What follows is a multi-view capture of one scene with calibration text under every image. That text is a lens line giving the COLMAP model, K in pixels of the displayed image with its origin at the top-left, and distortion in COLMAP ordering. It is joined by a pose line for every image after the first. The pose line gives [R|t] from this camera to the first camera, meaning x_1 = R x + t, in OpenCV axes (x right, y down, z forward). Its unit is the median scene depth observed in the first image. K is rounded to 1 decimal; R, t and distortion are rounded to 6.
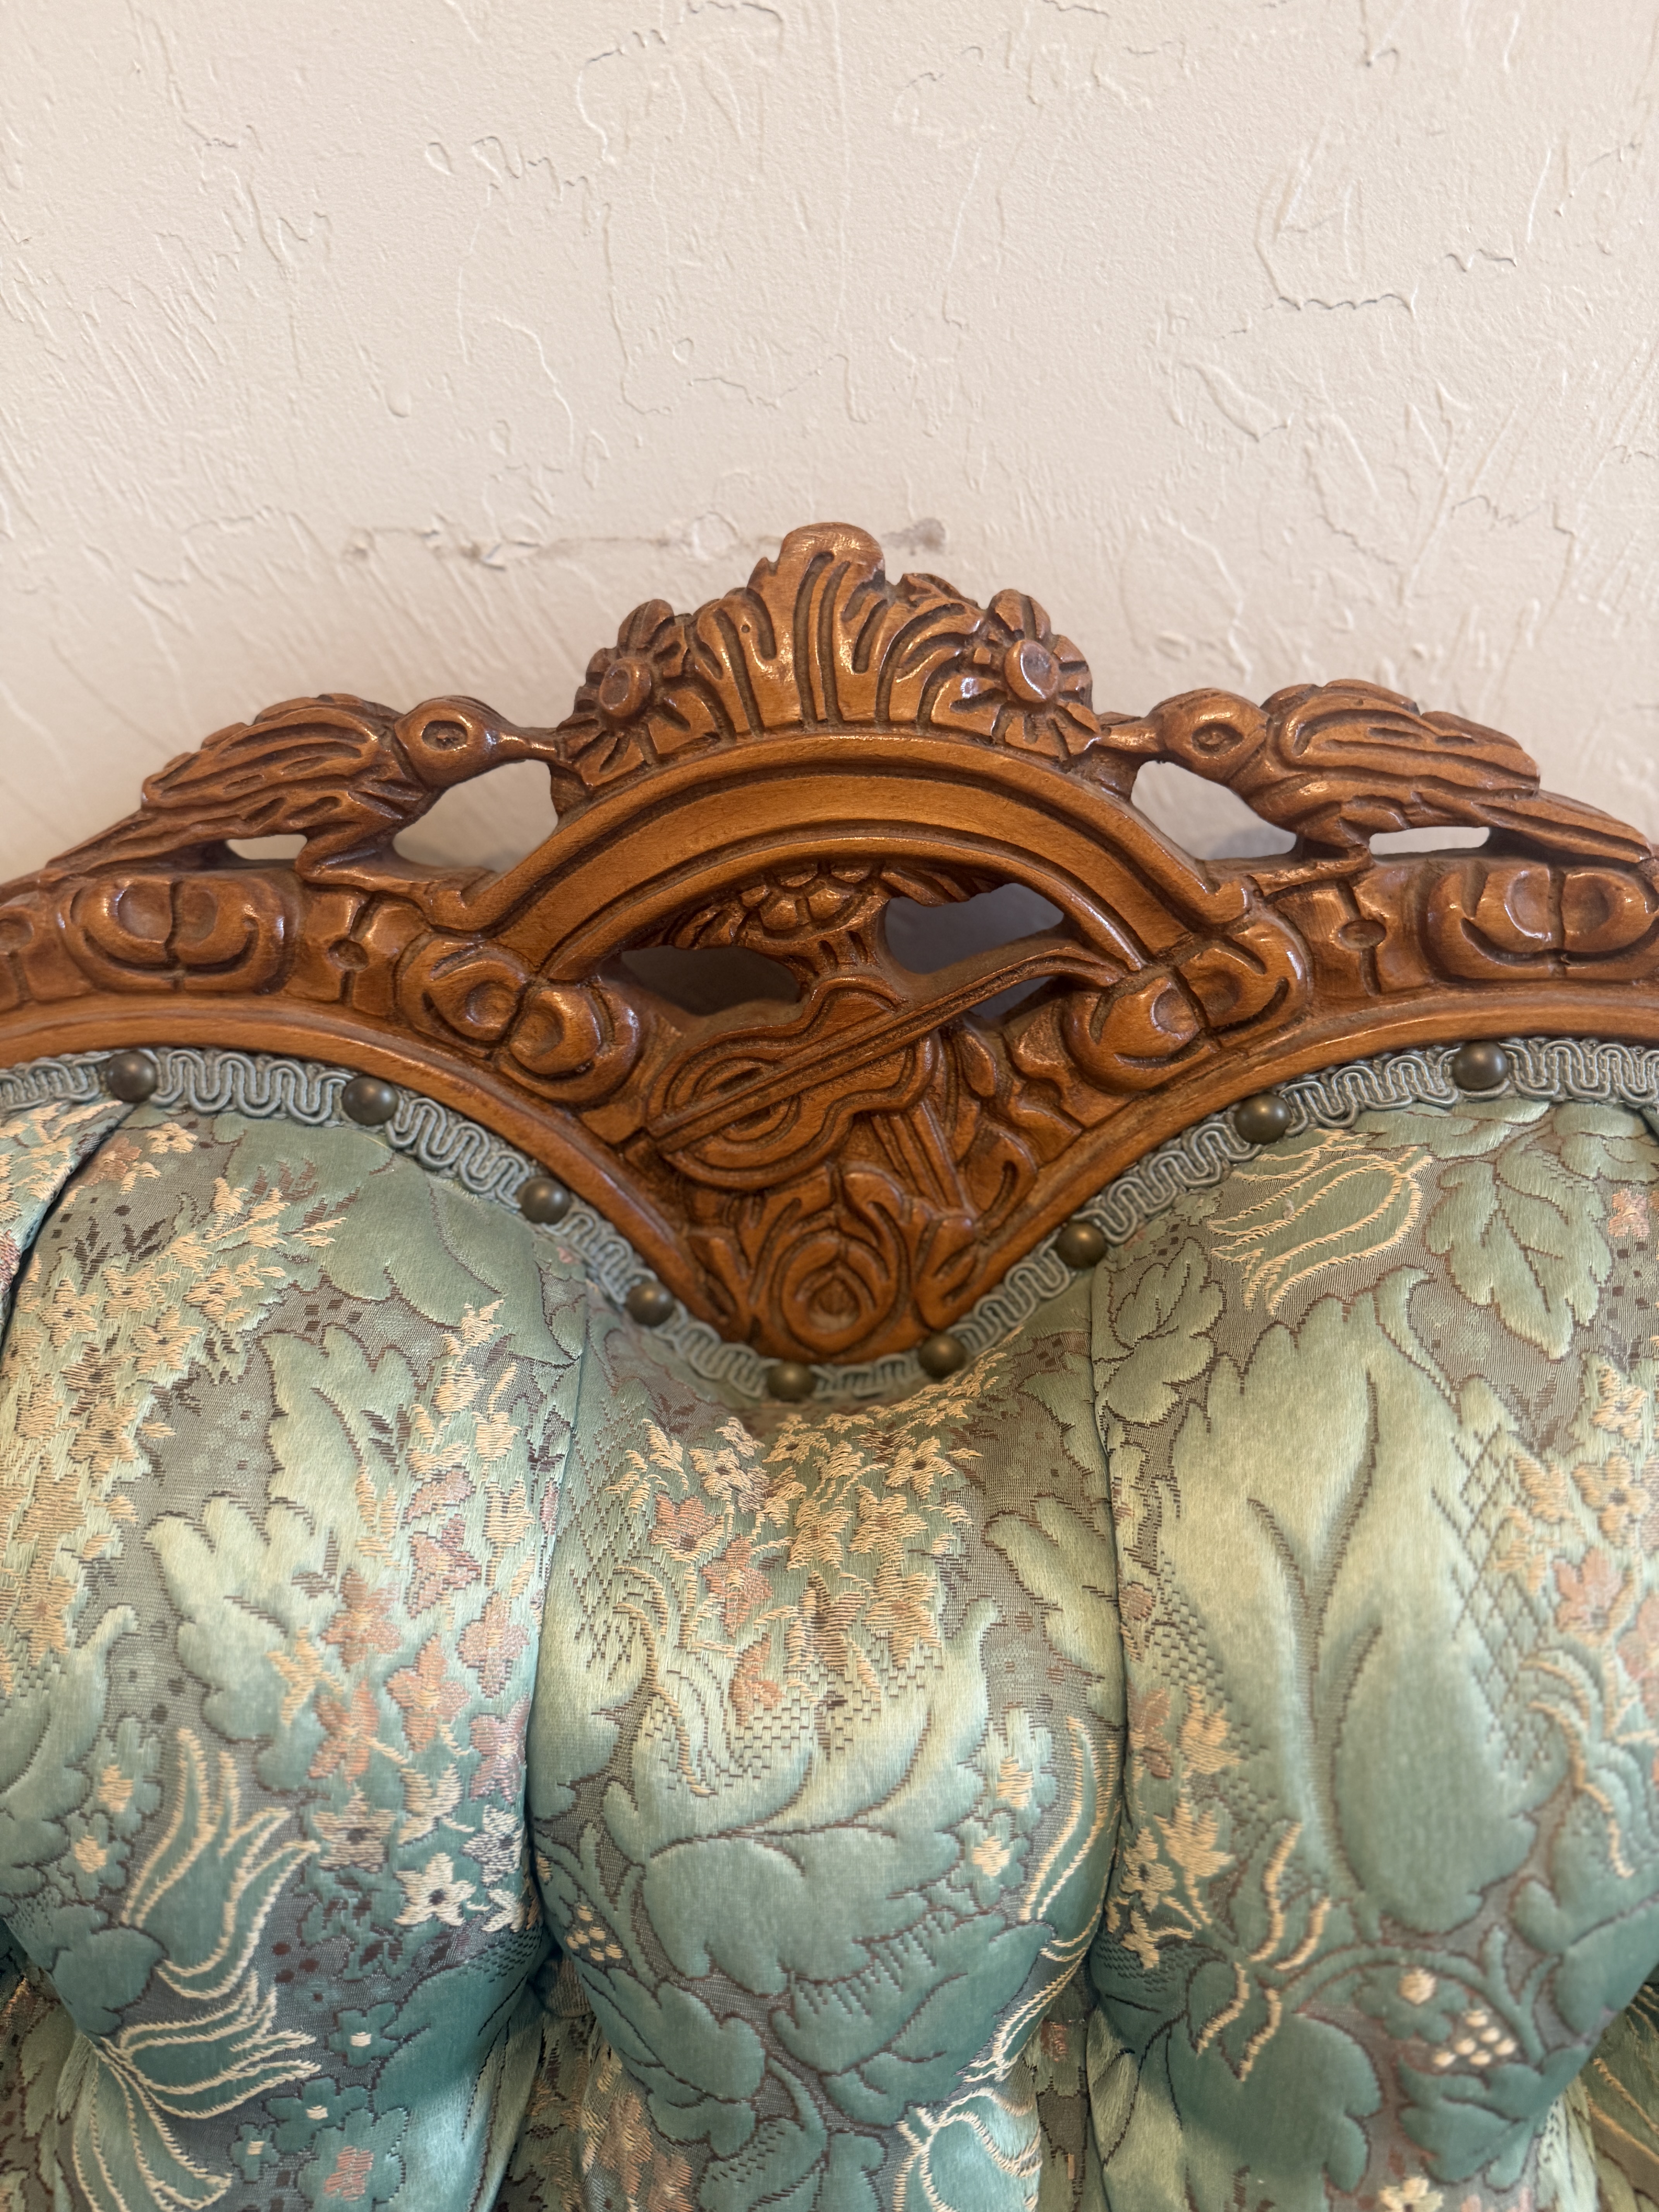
lens RADIAL K [[1532.1, 0, 801.7], [0, 1532.1, 1063.8], [0, 0, 1]] dist [0.074256, -0.132287]
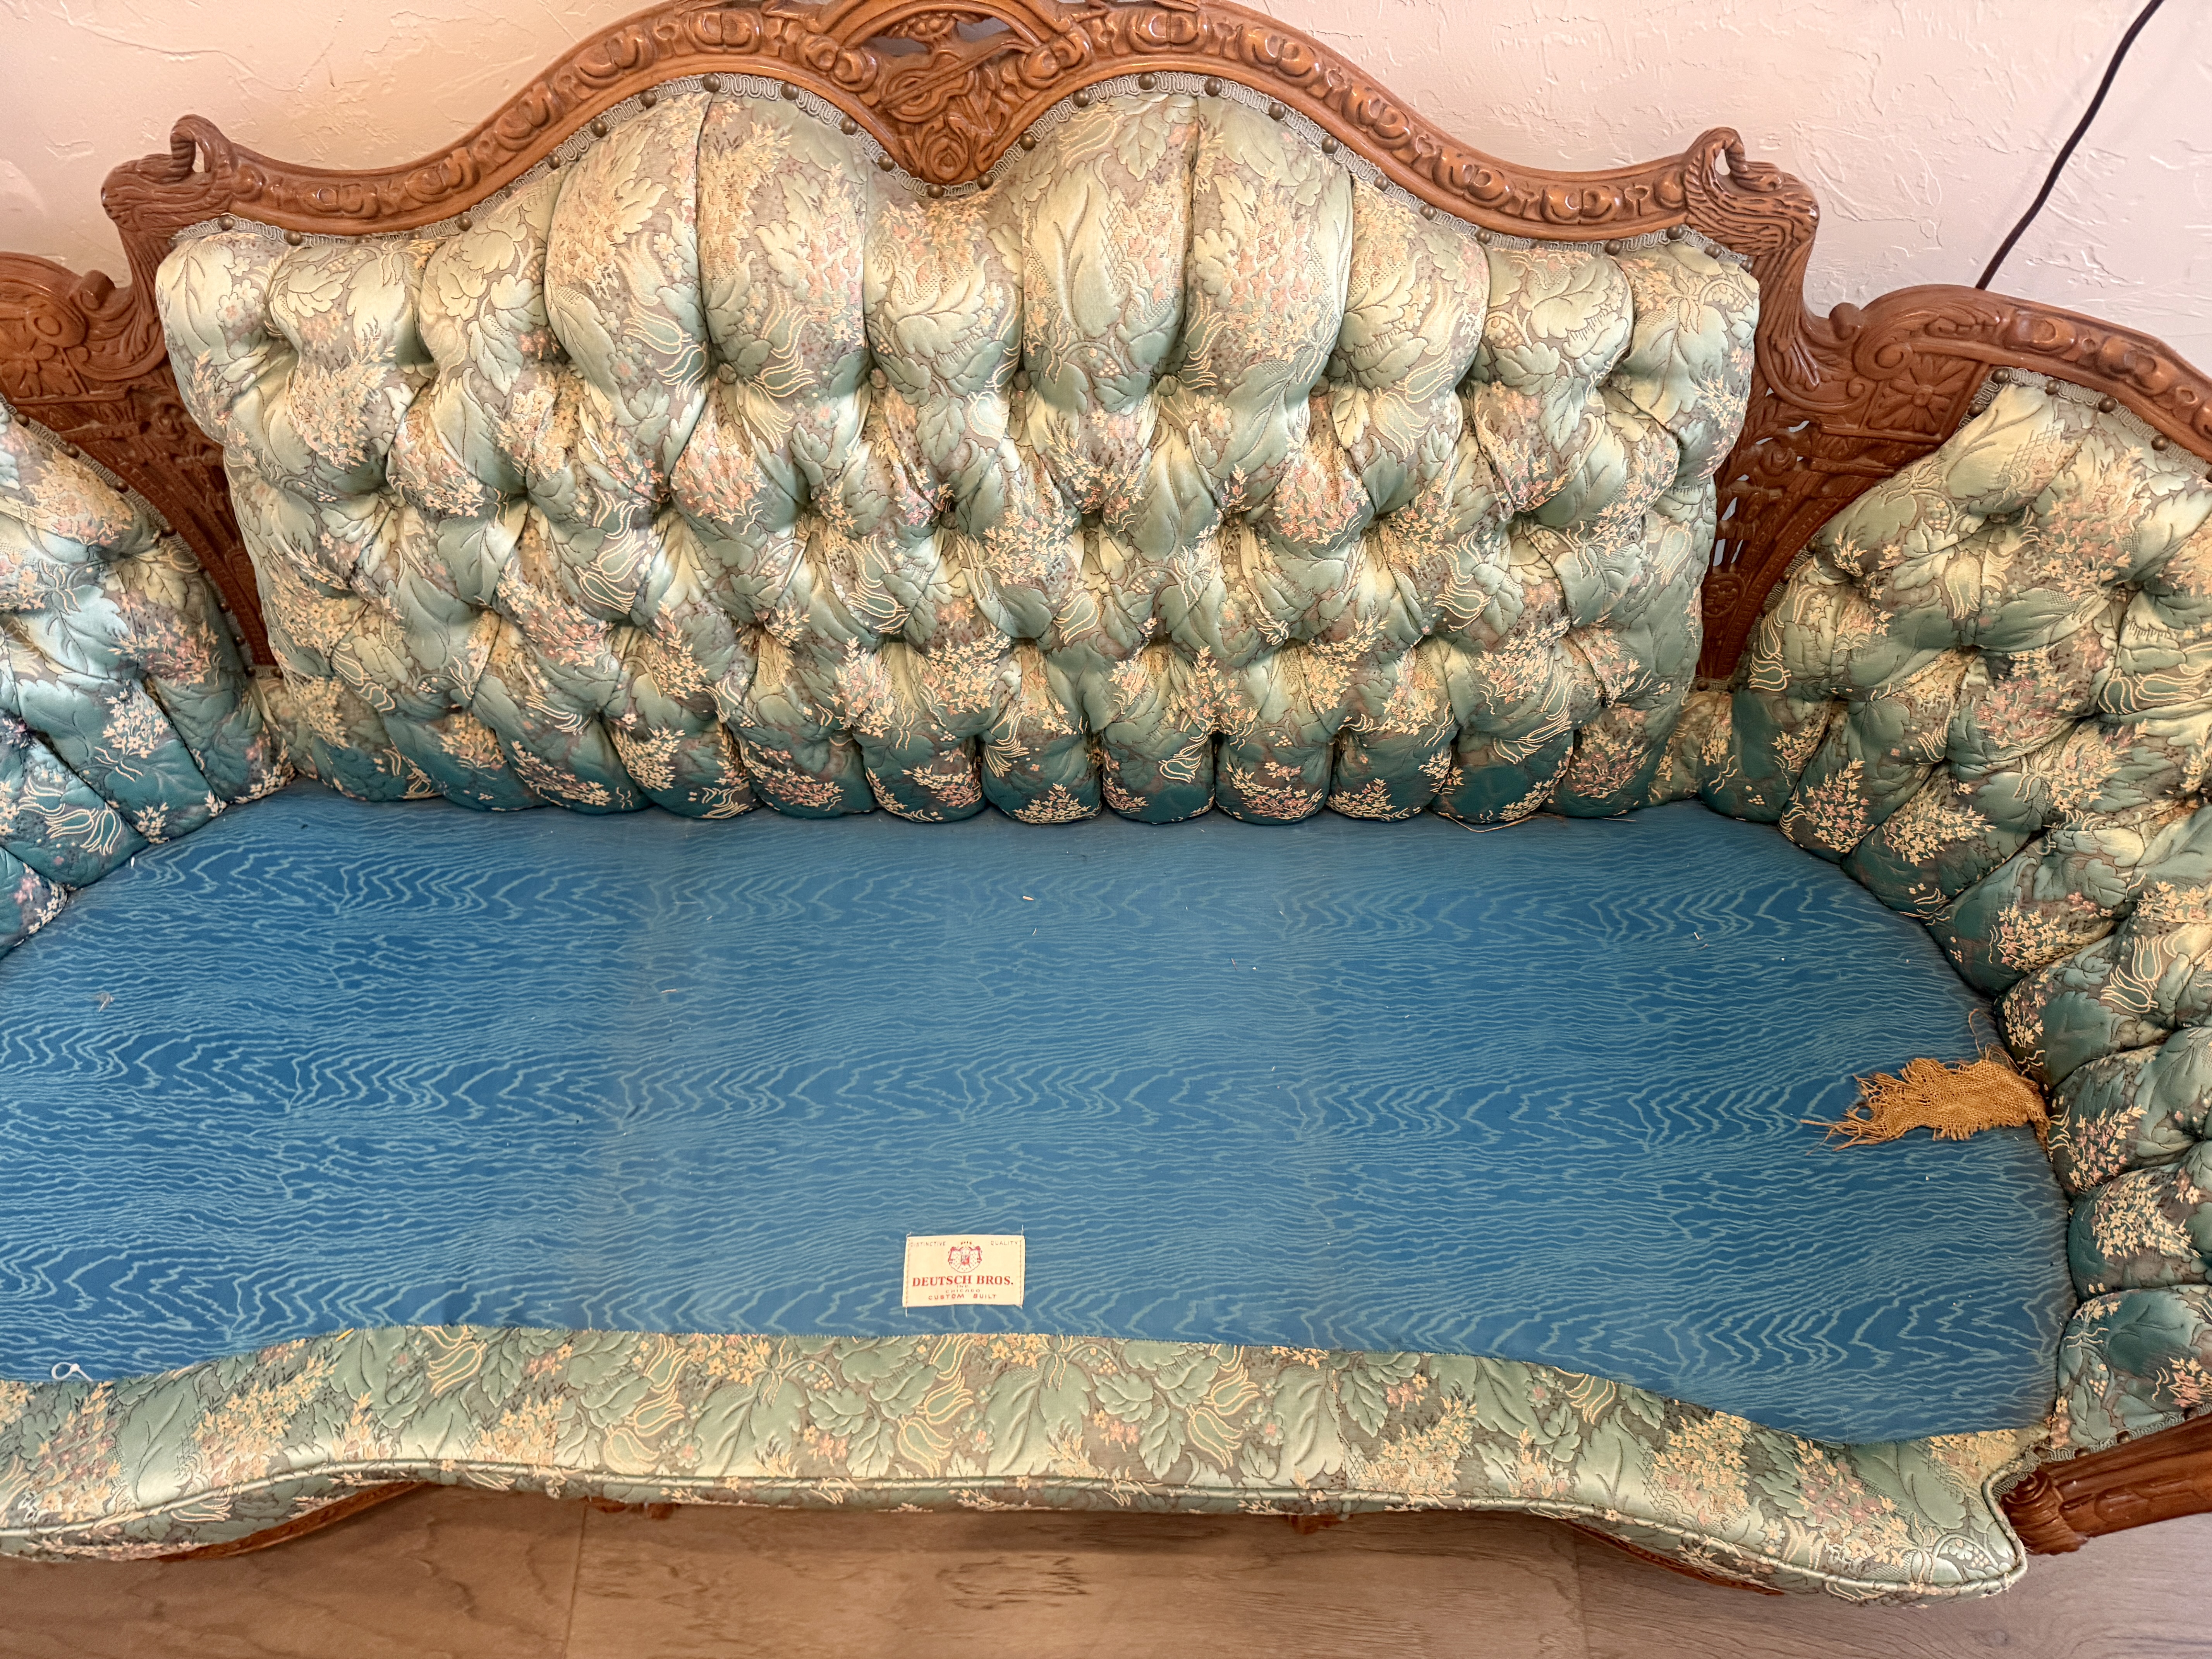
lens RADIAL K [[1532.1, 0, 1092.6], [0, 1532.1, 832.1], [0, 0, 1]] dist [0.074256, -0.132287]
pose [[0.999577, -0.011698, 0.026617, 0.227977], [-0.004726, 0.837931, 0.545756, -0.437648], [-0.028688, -0.545651, 0.837521, -2.469546]]
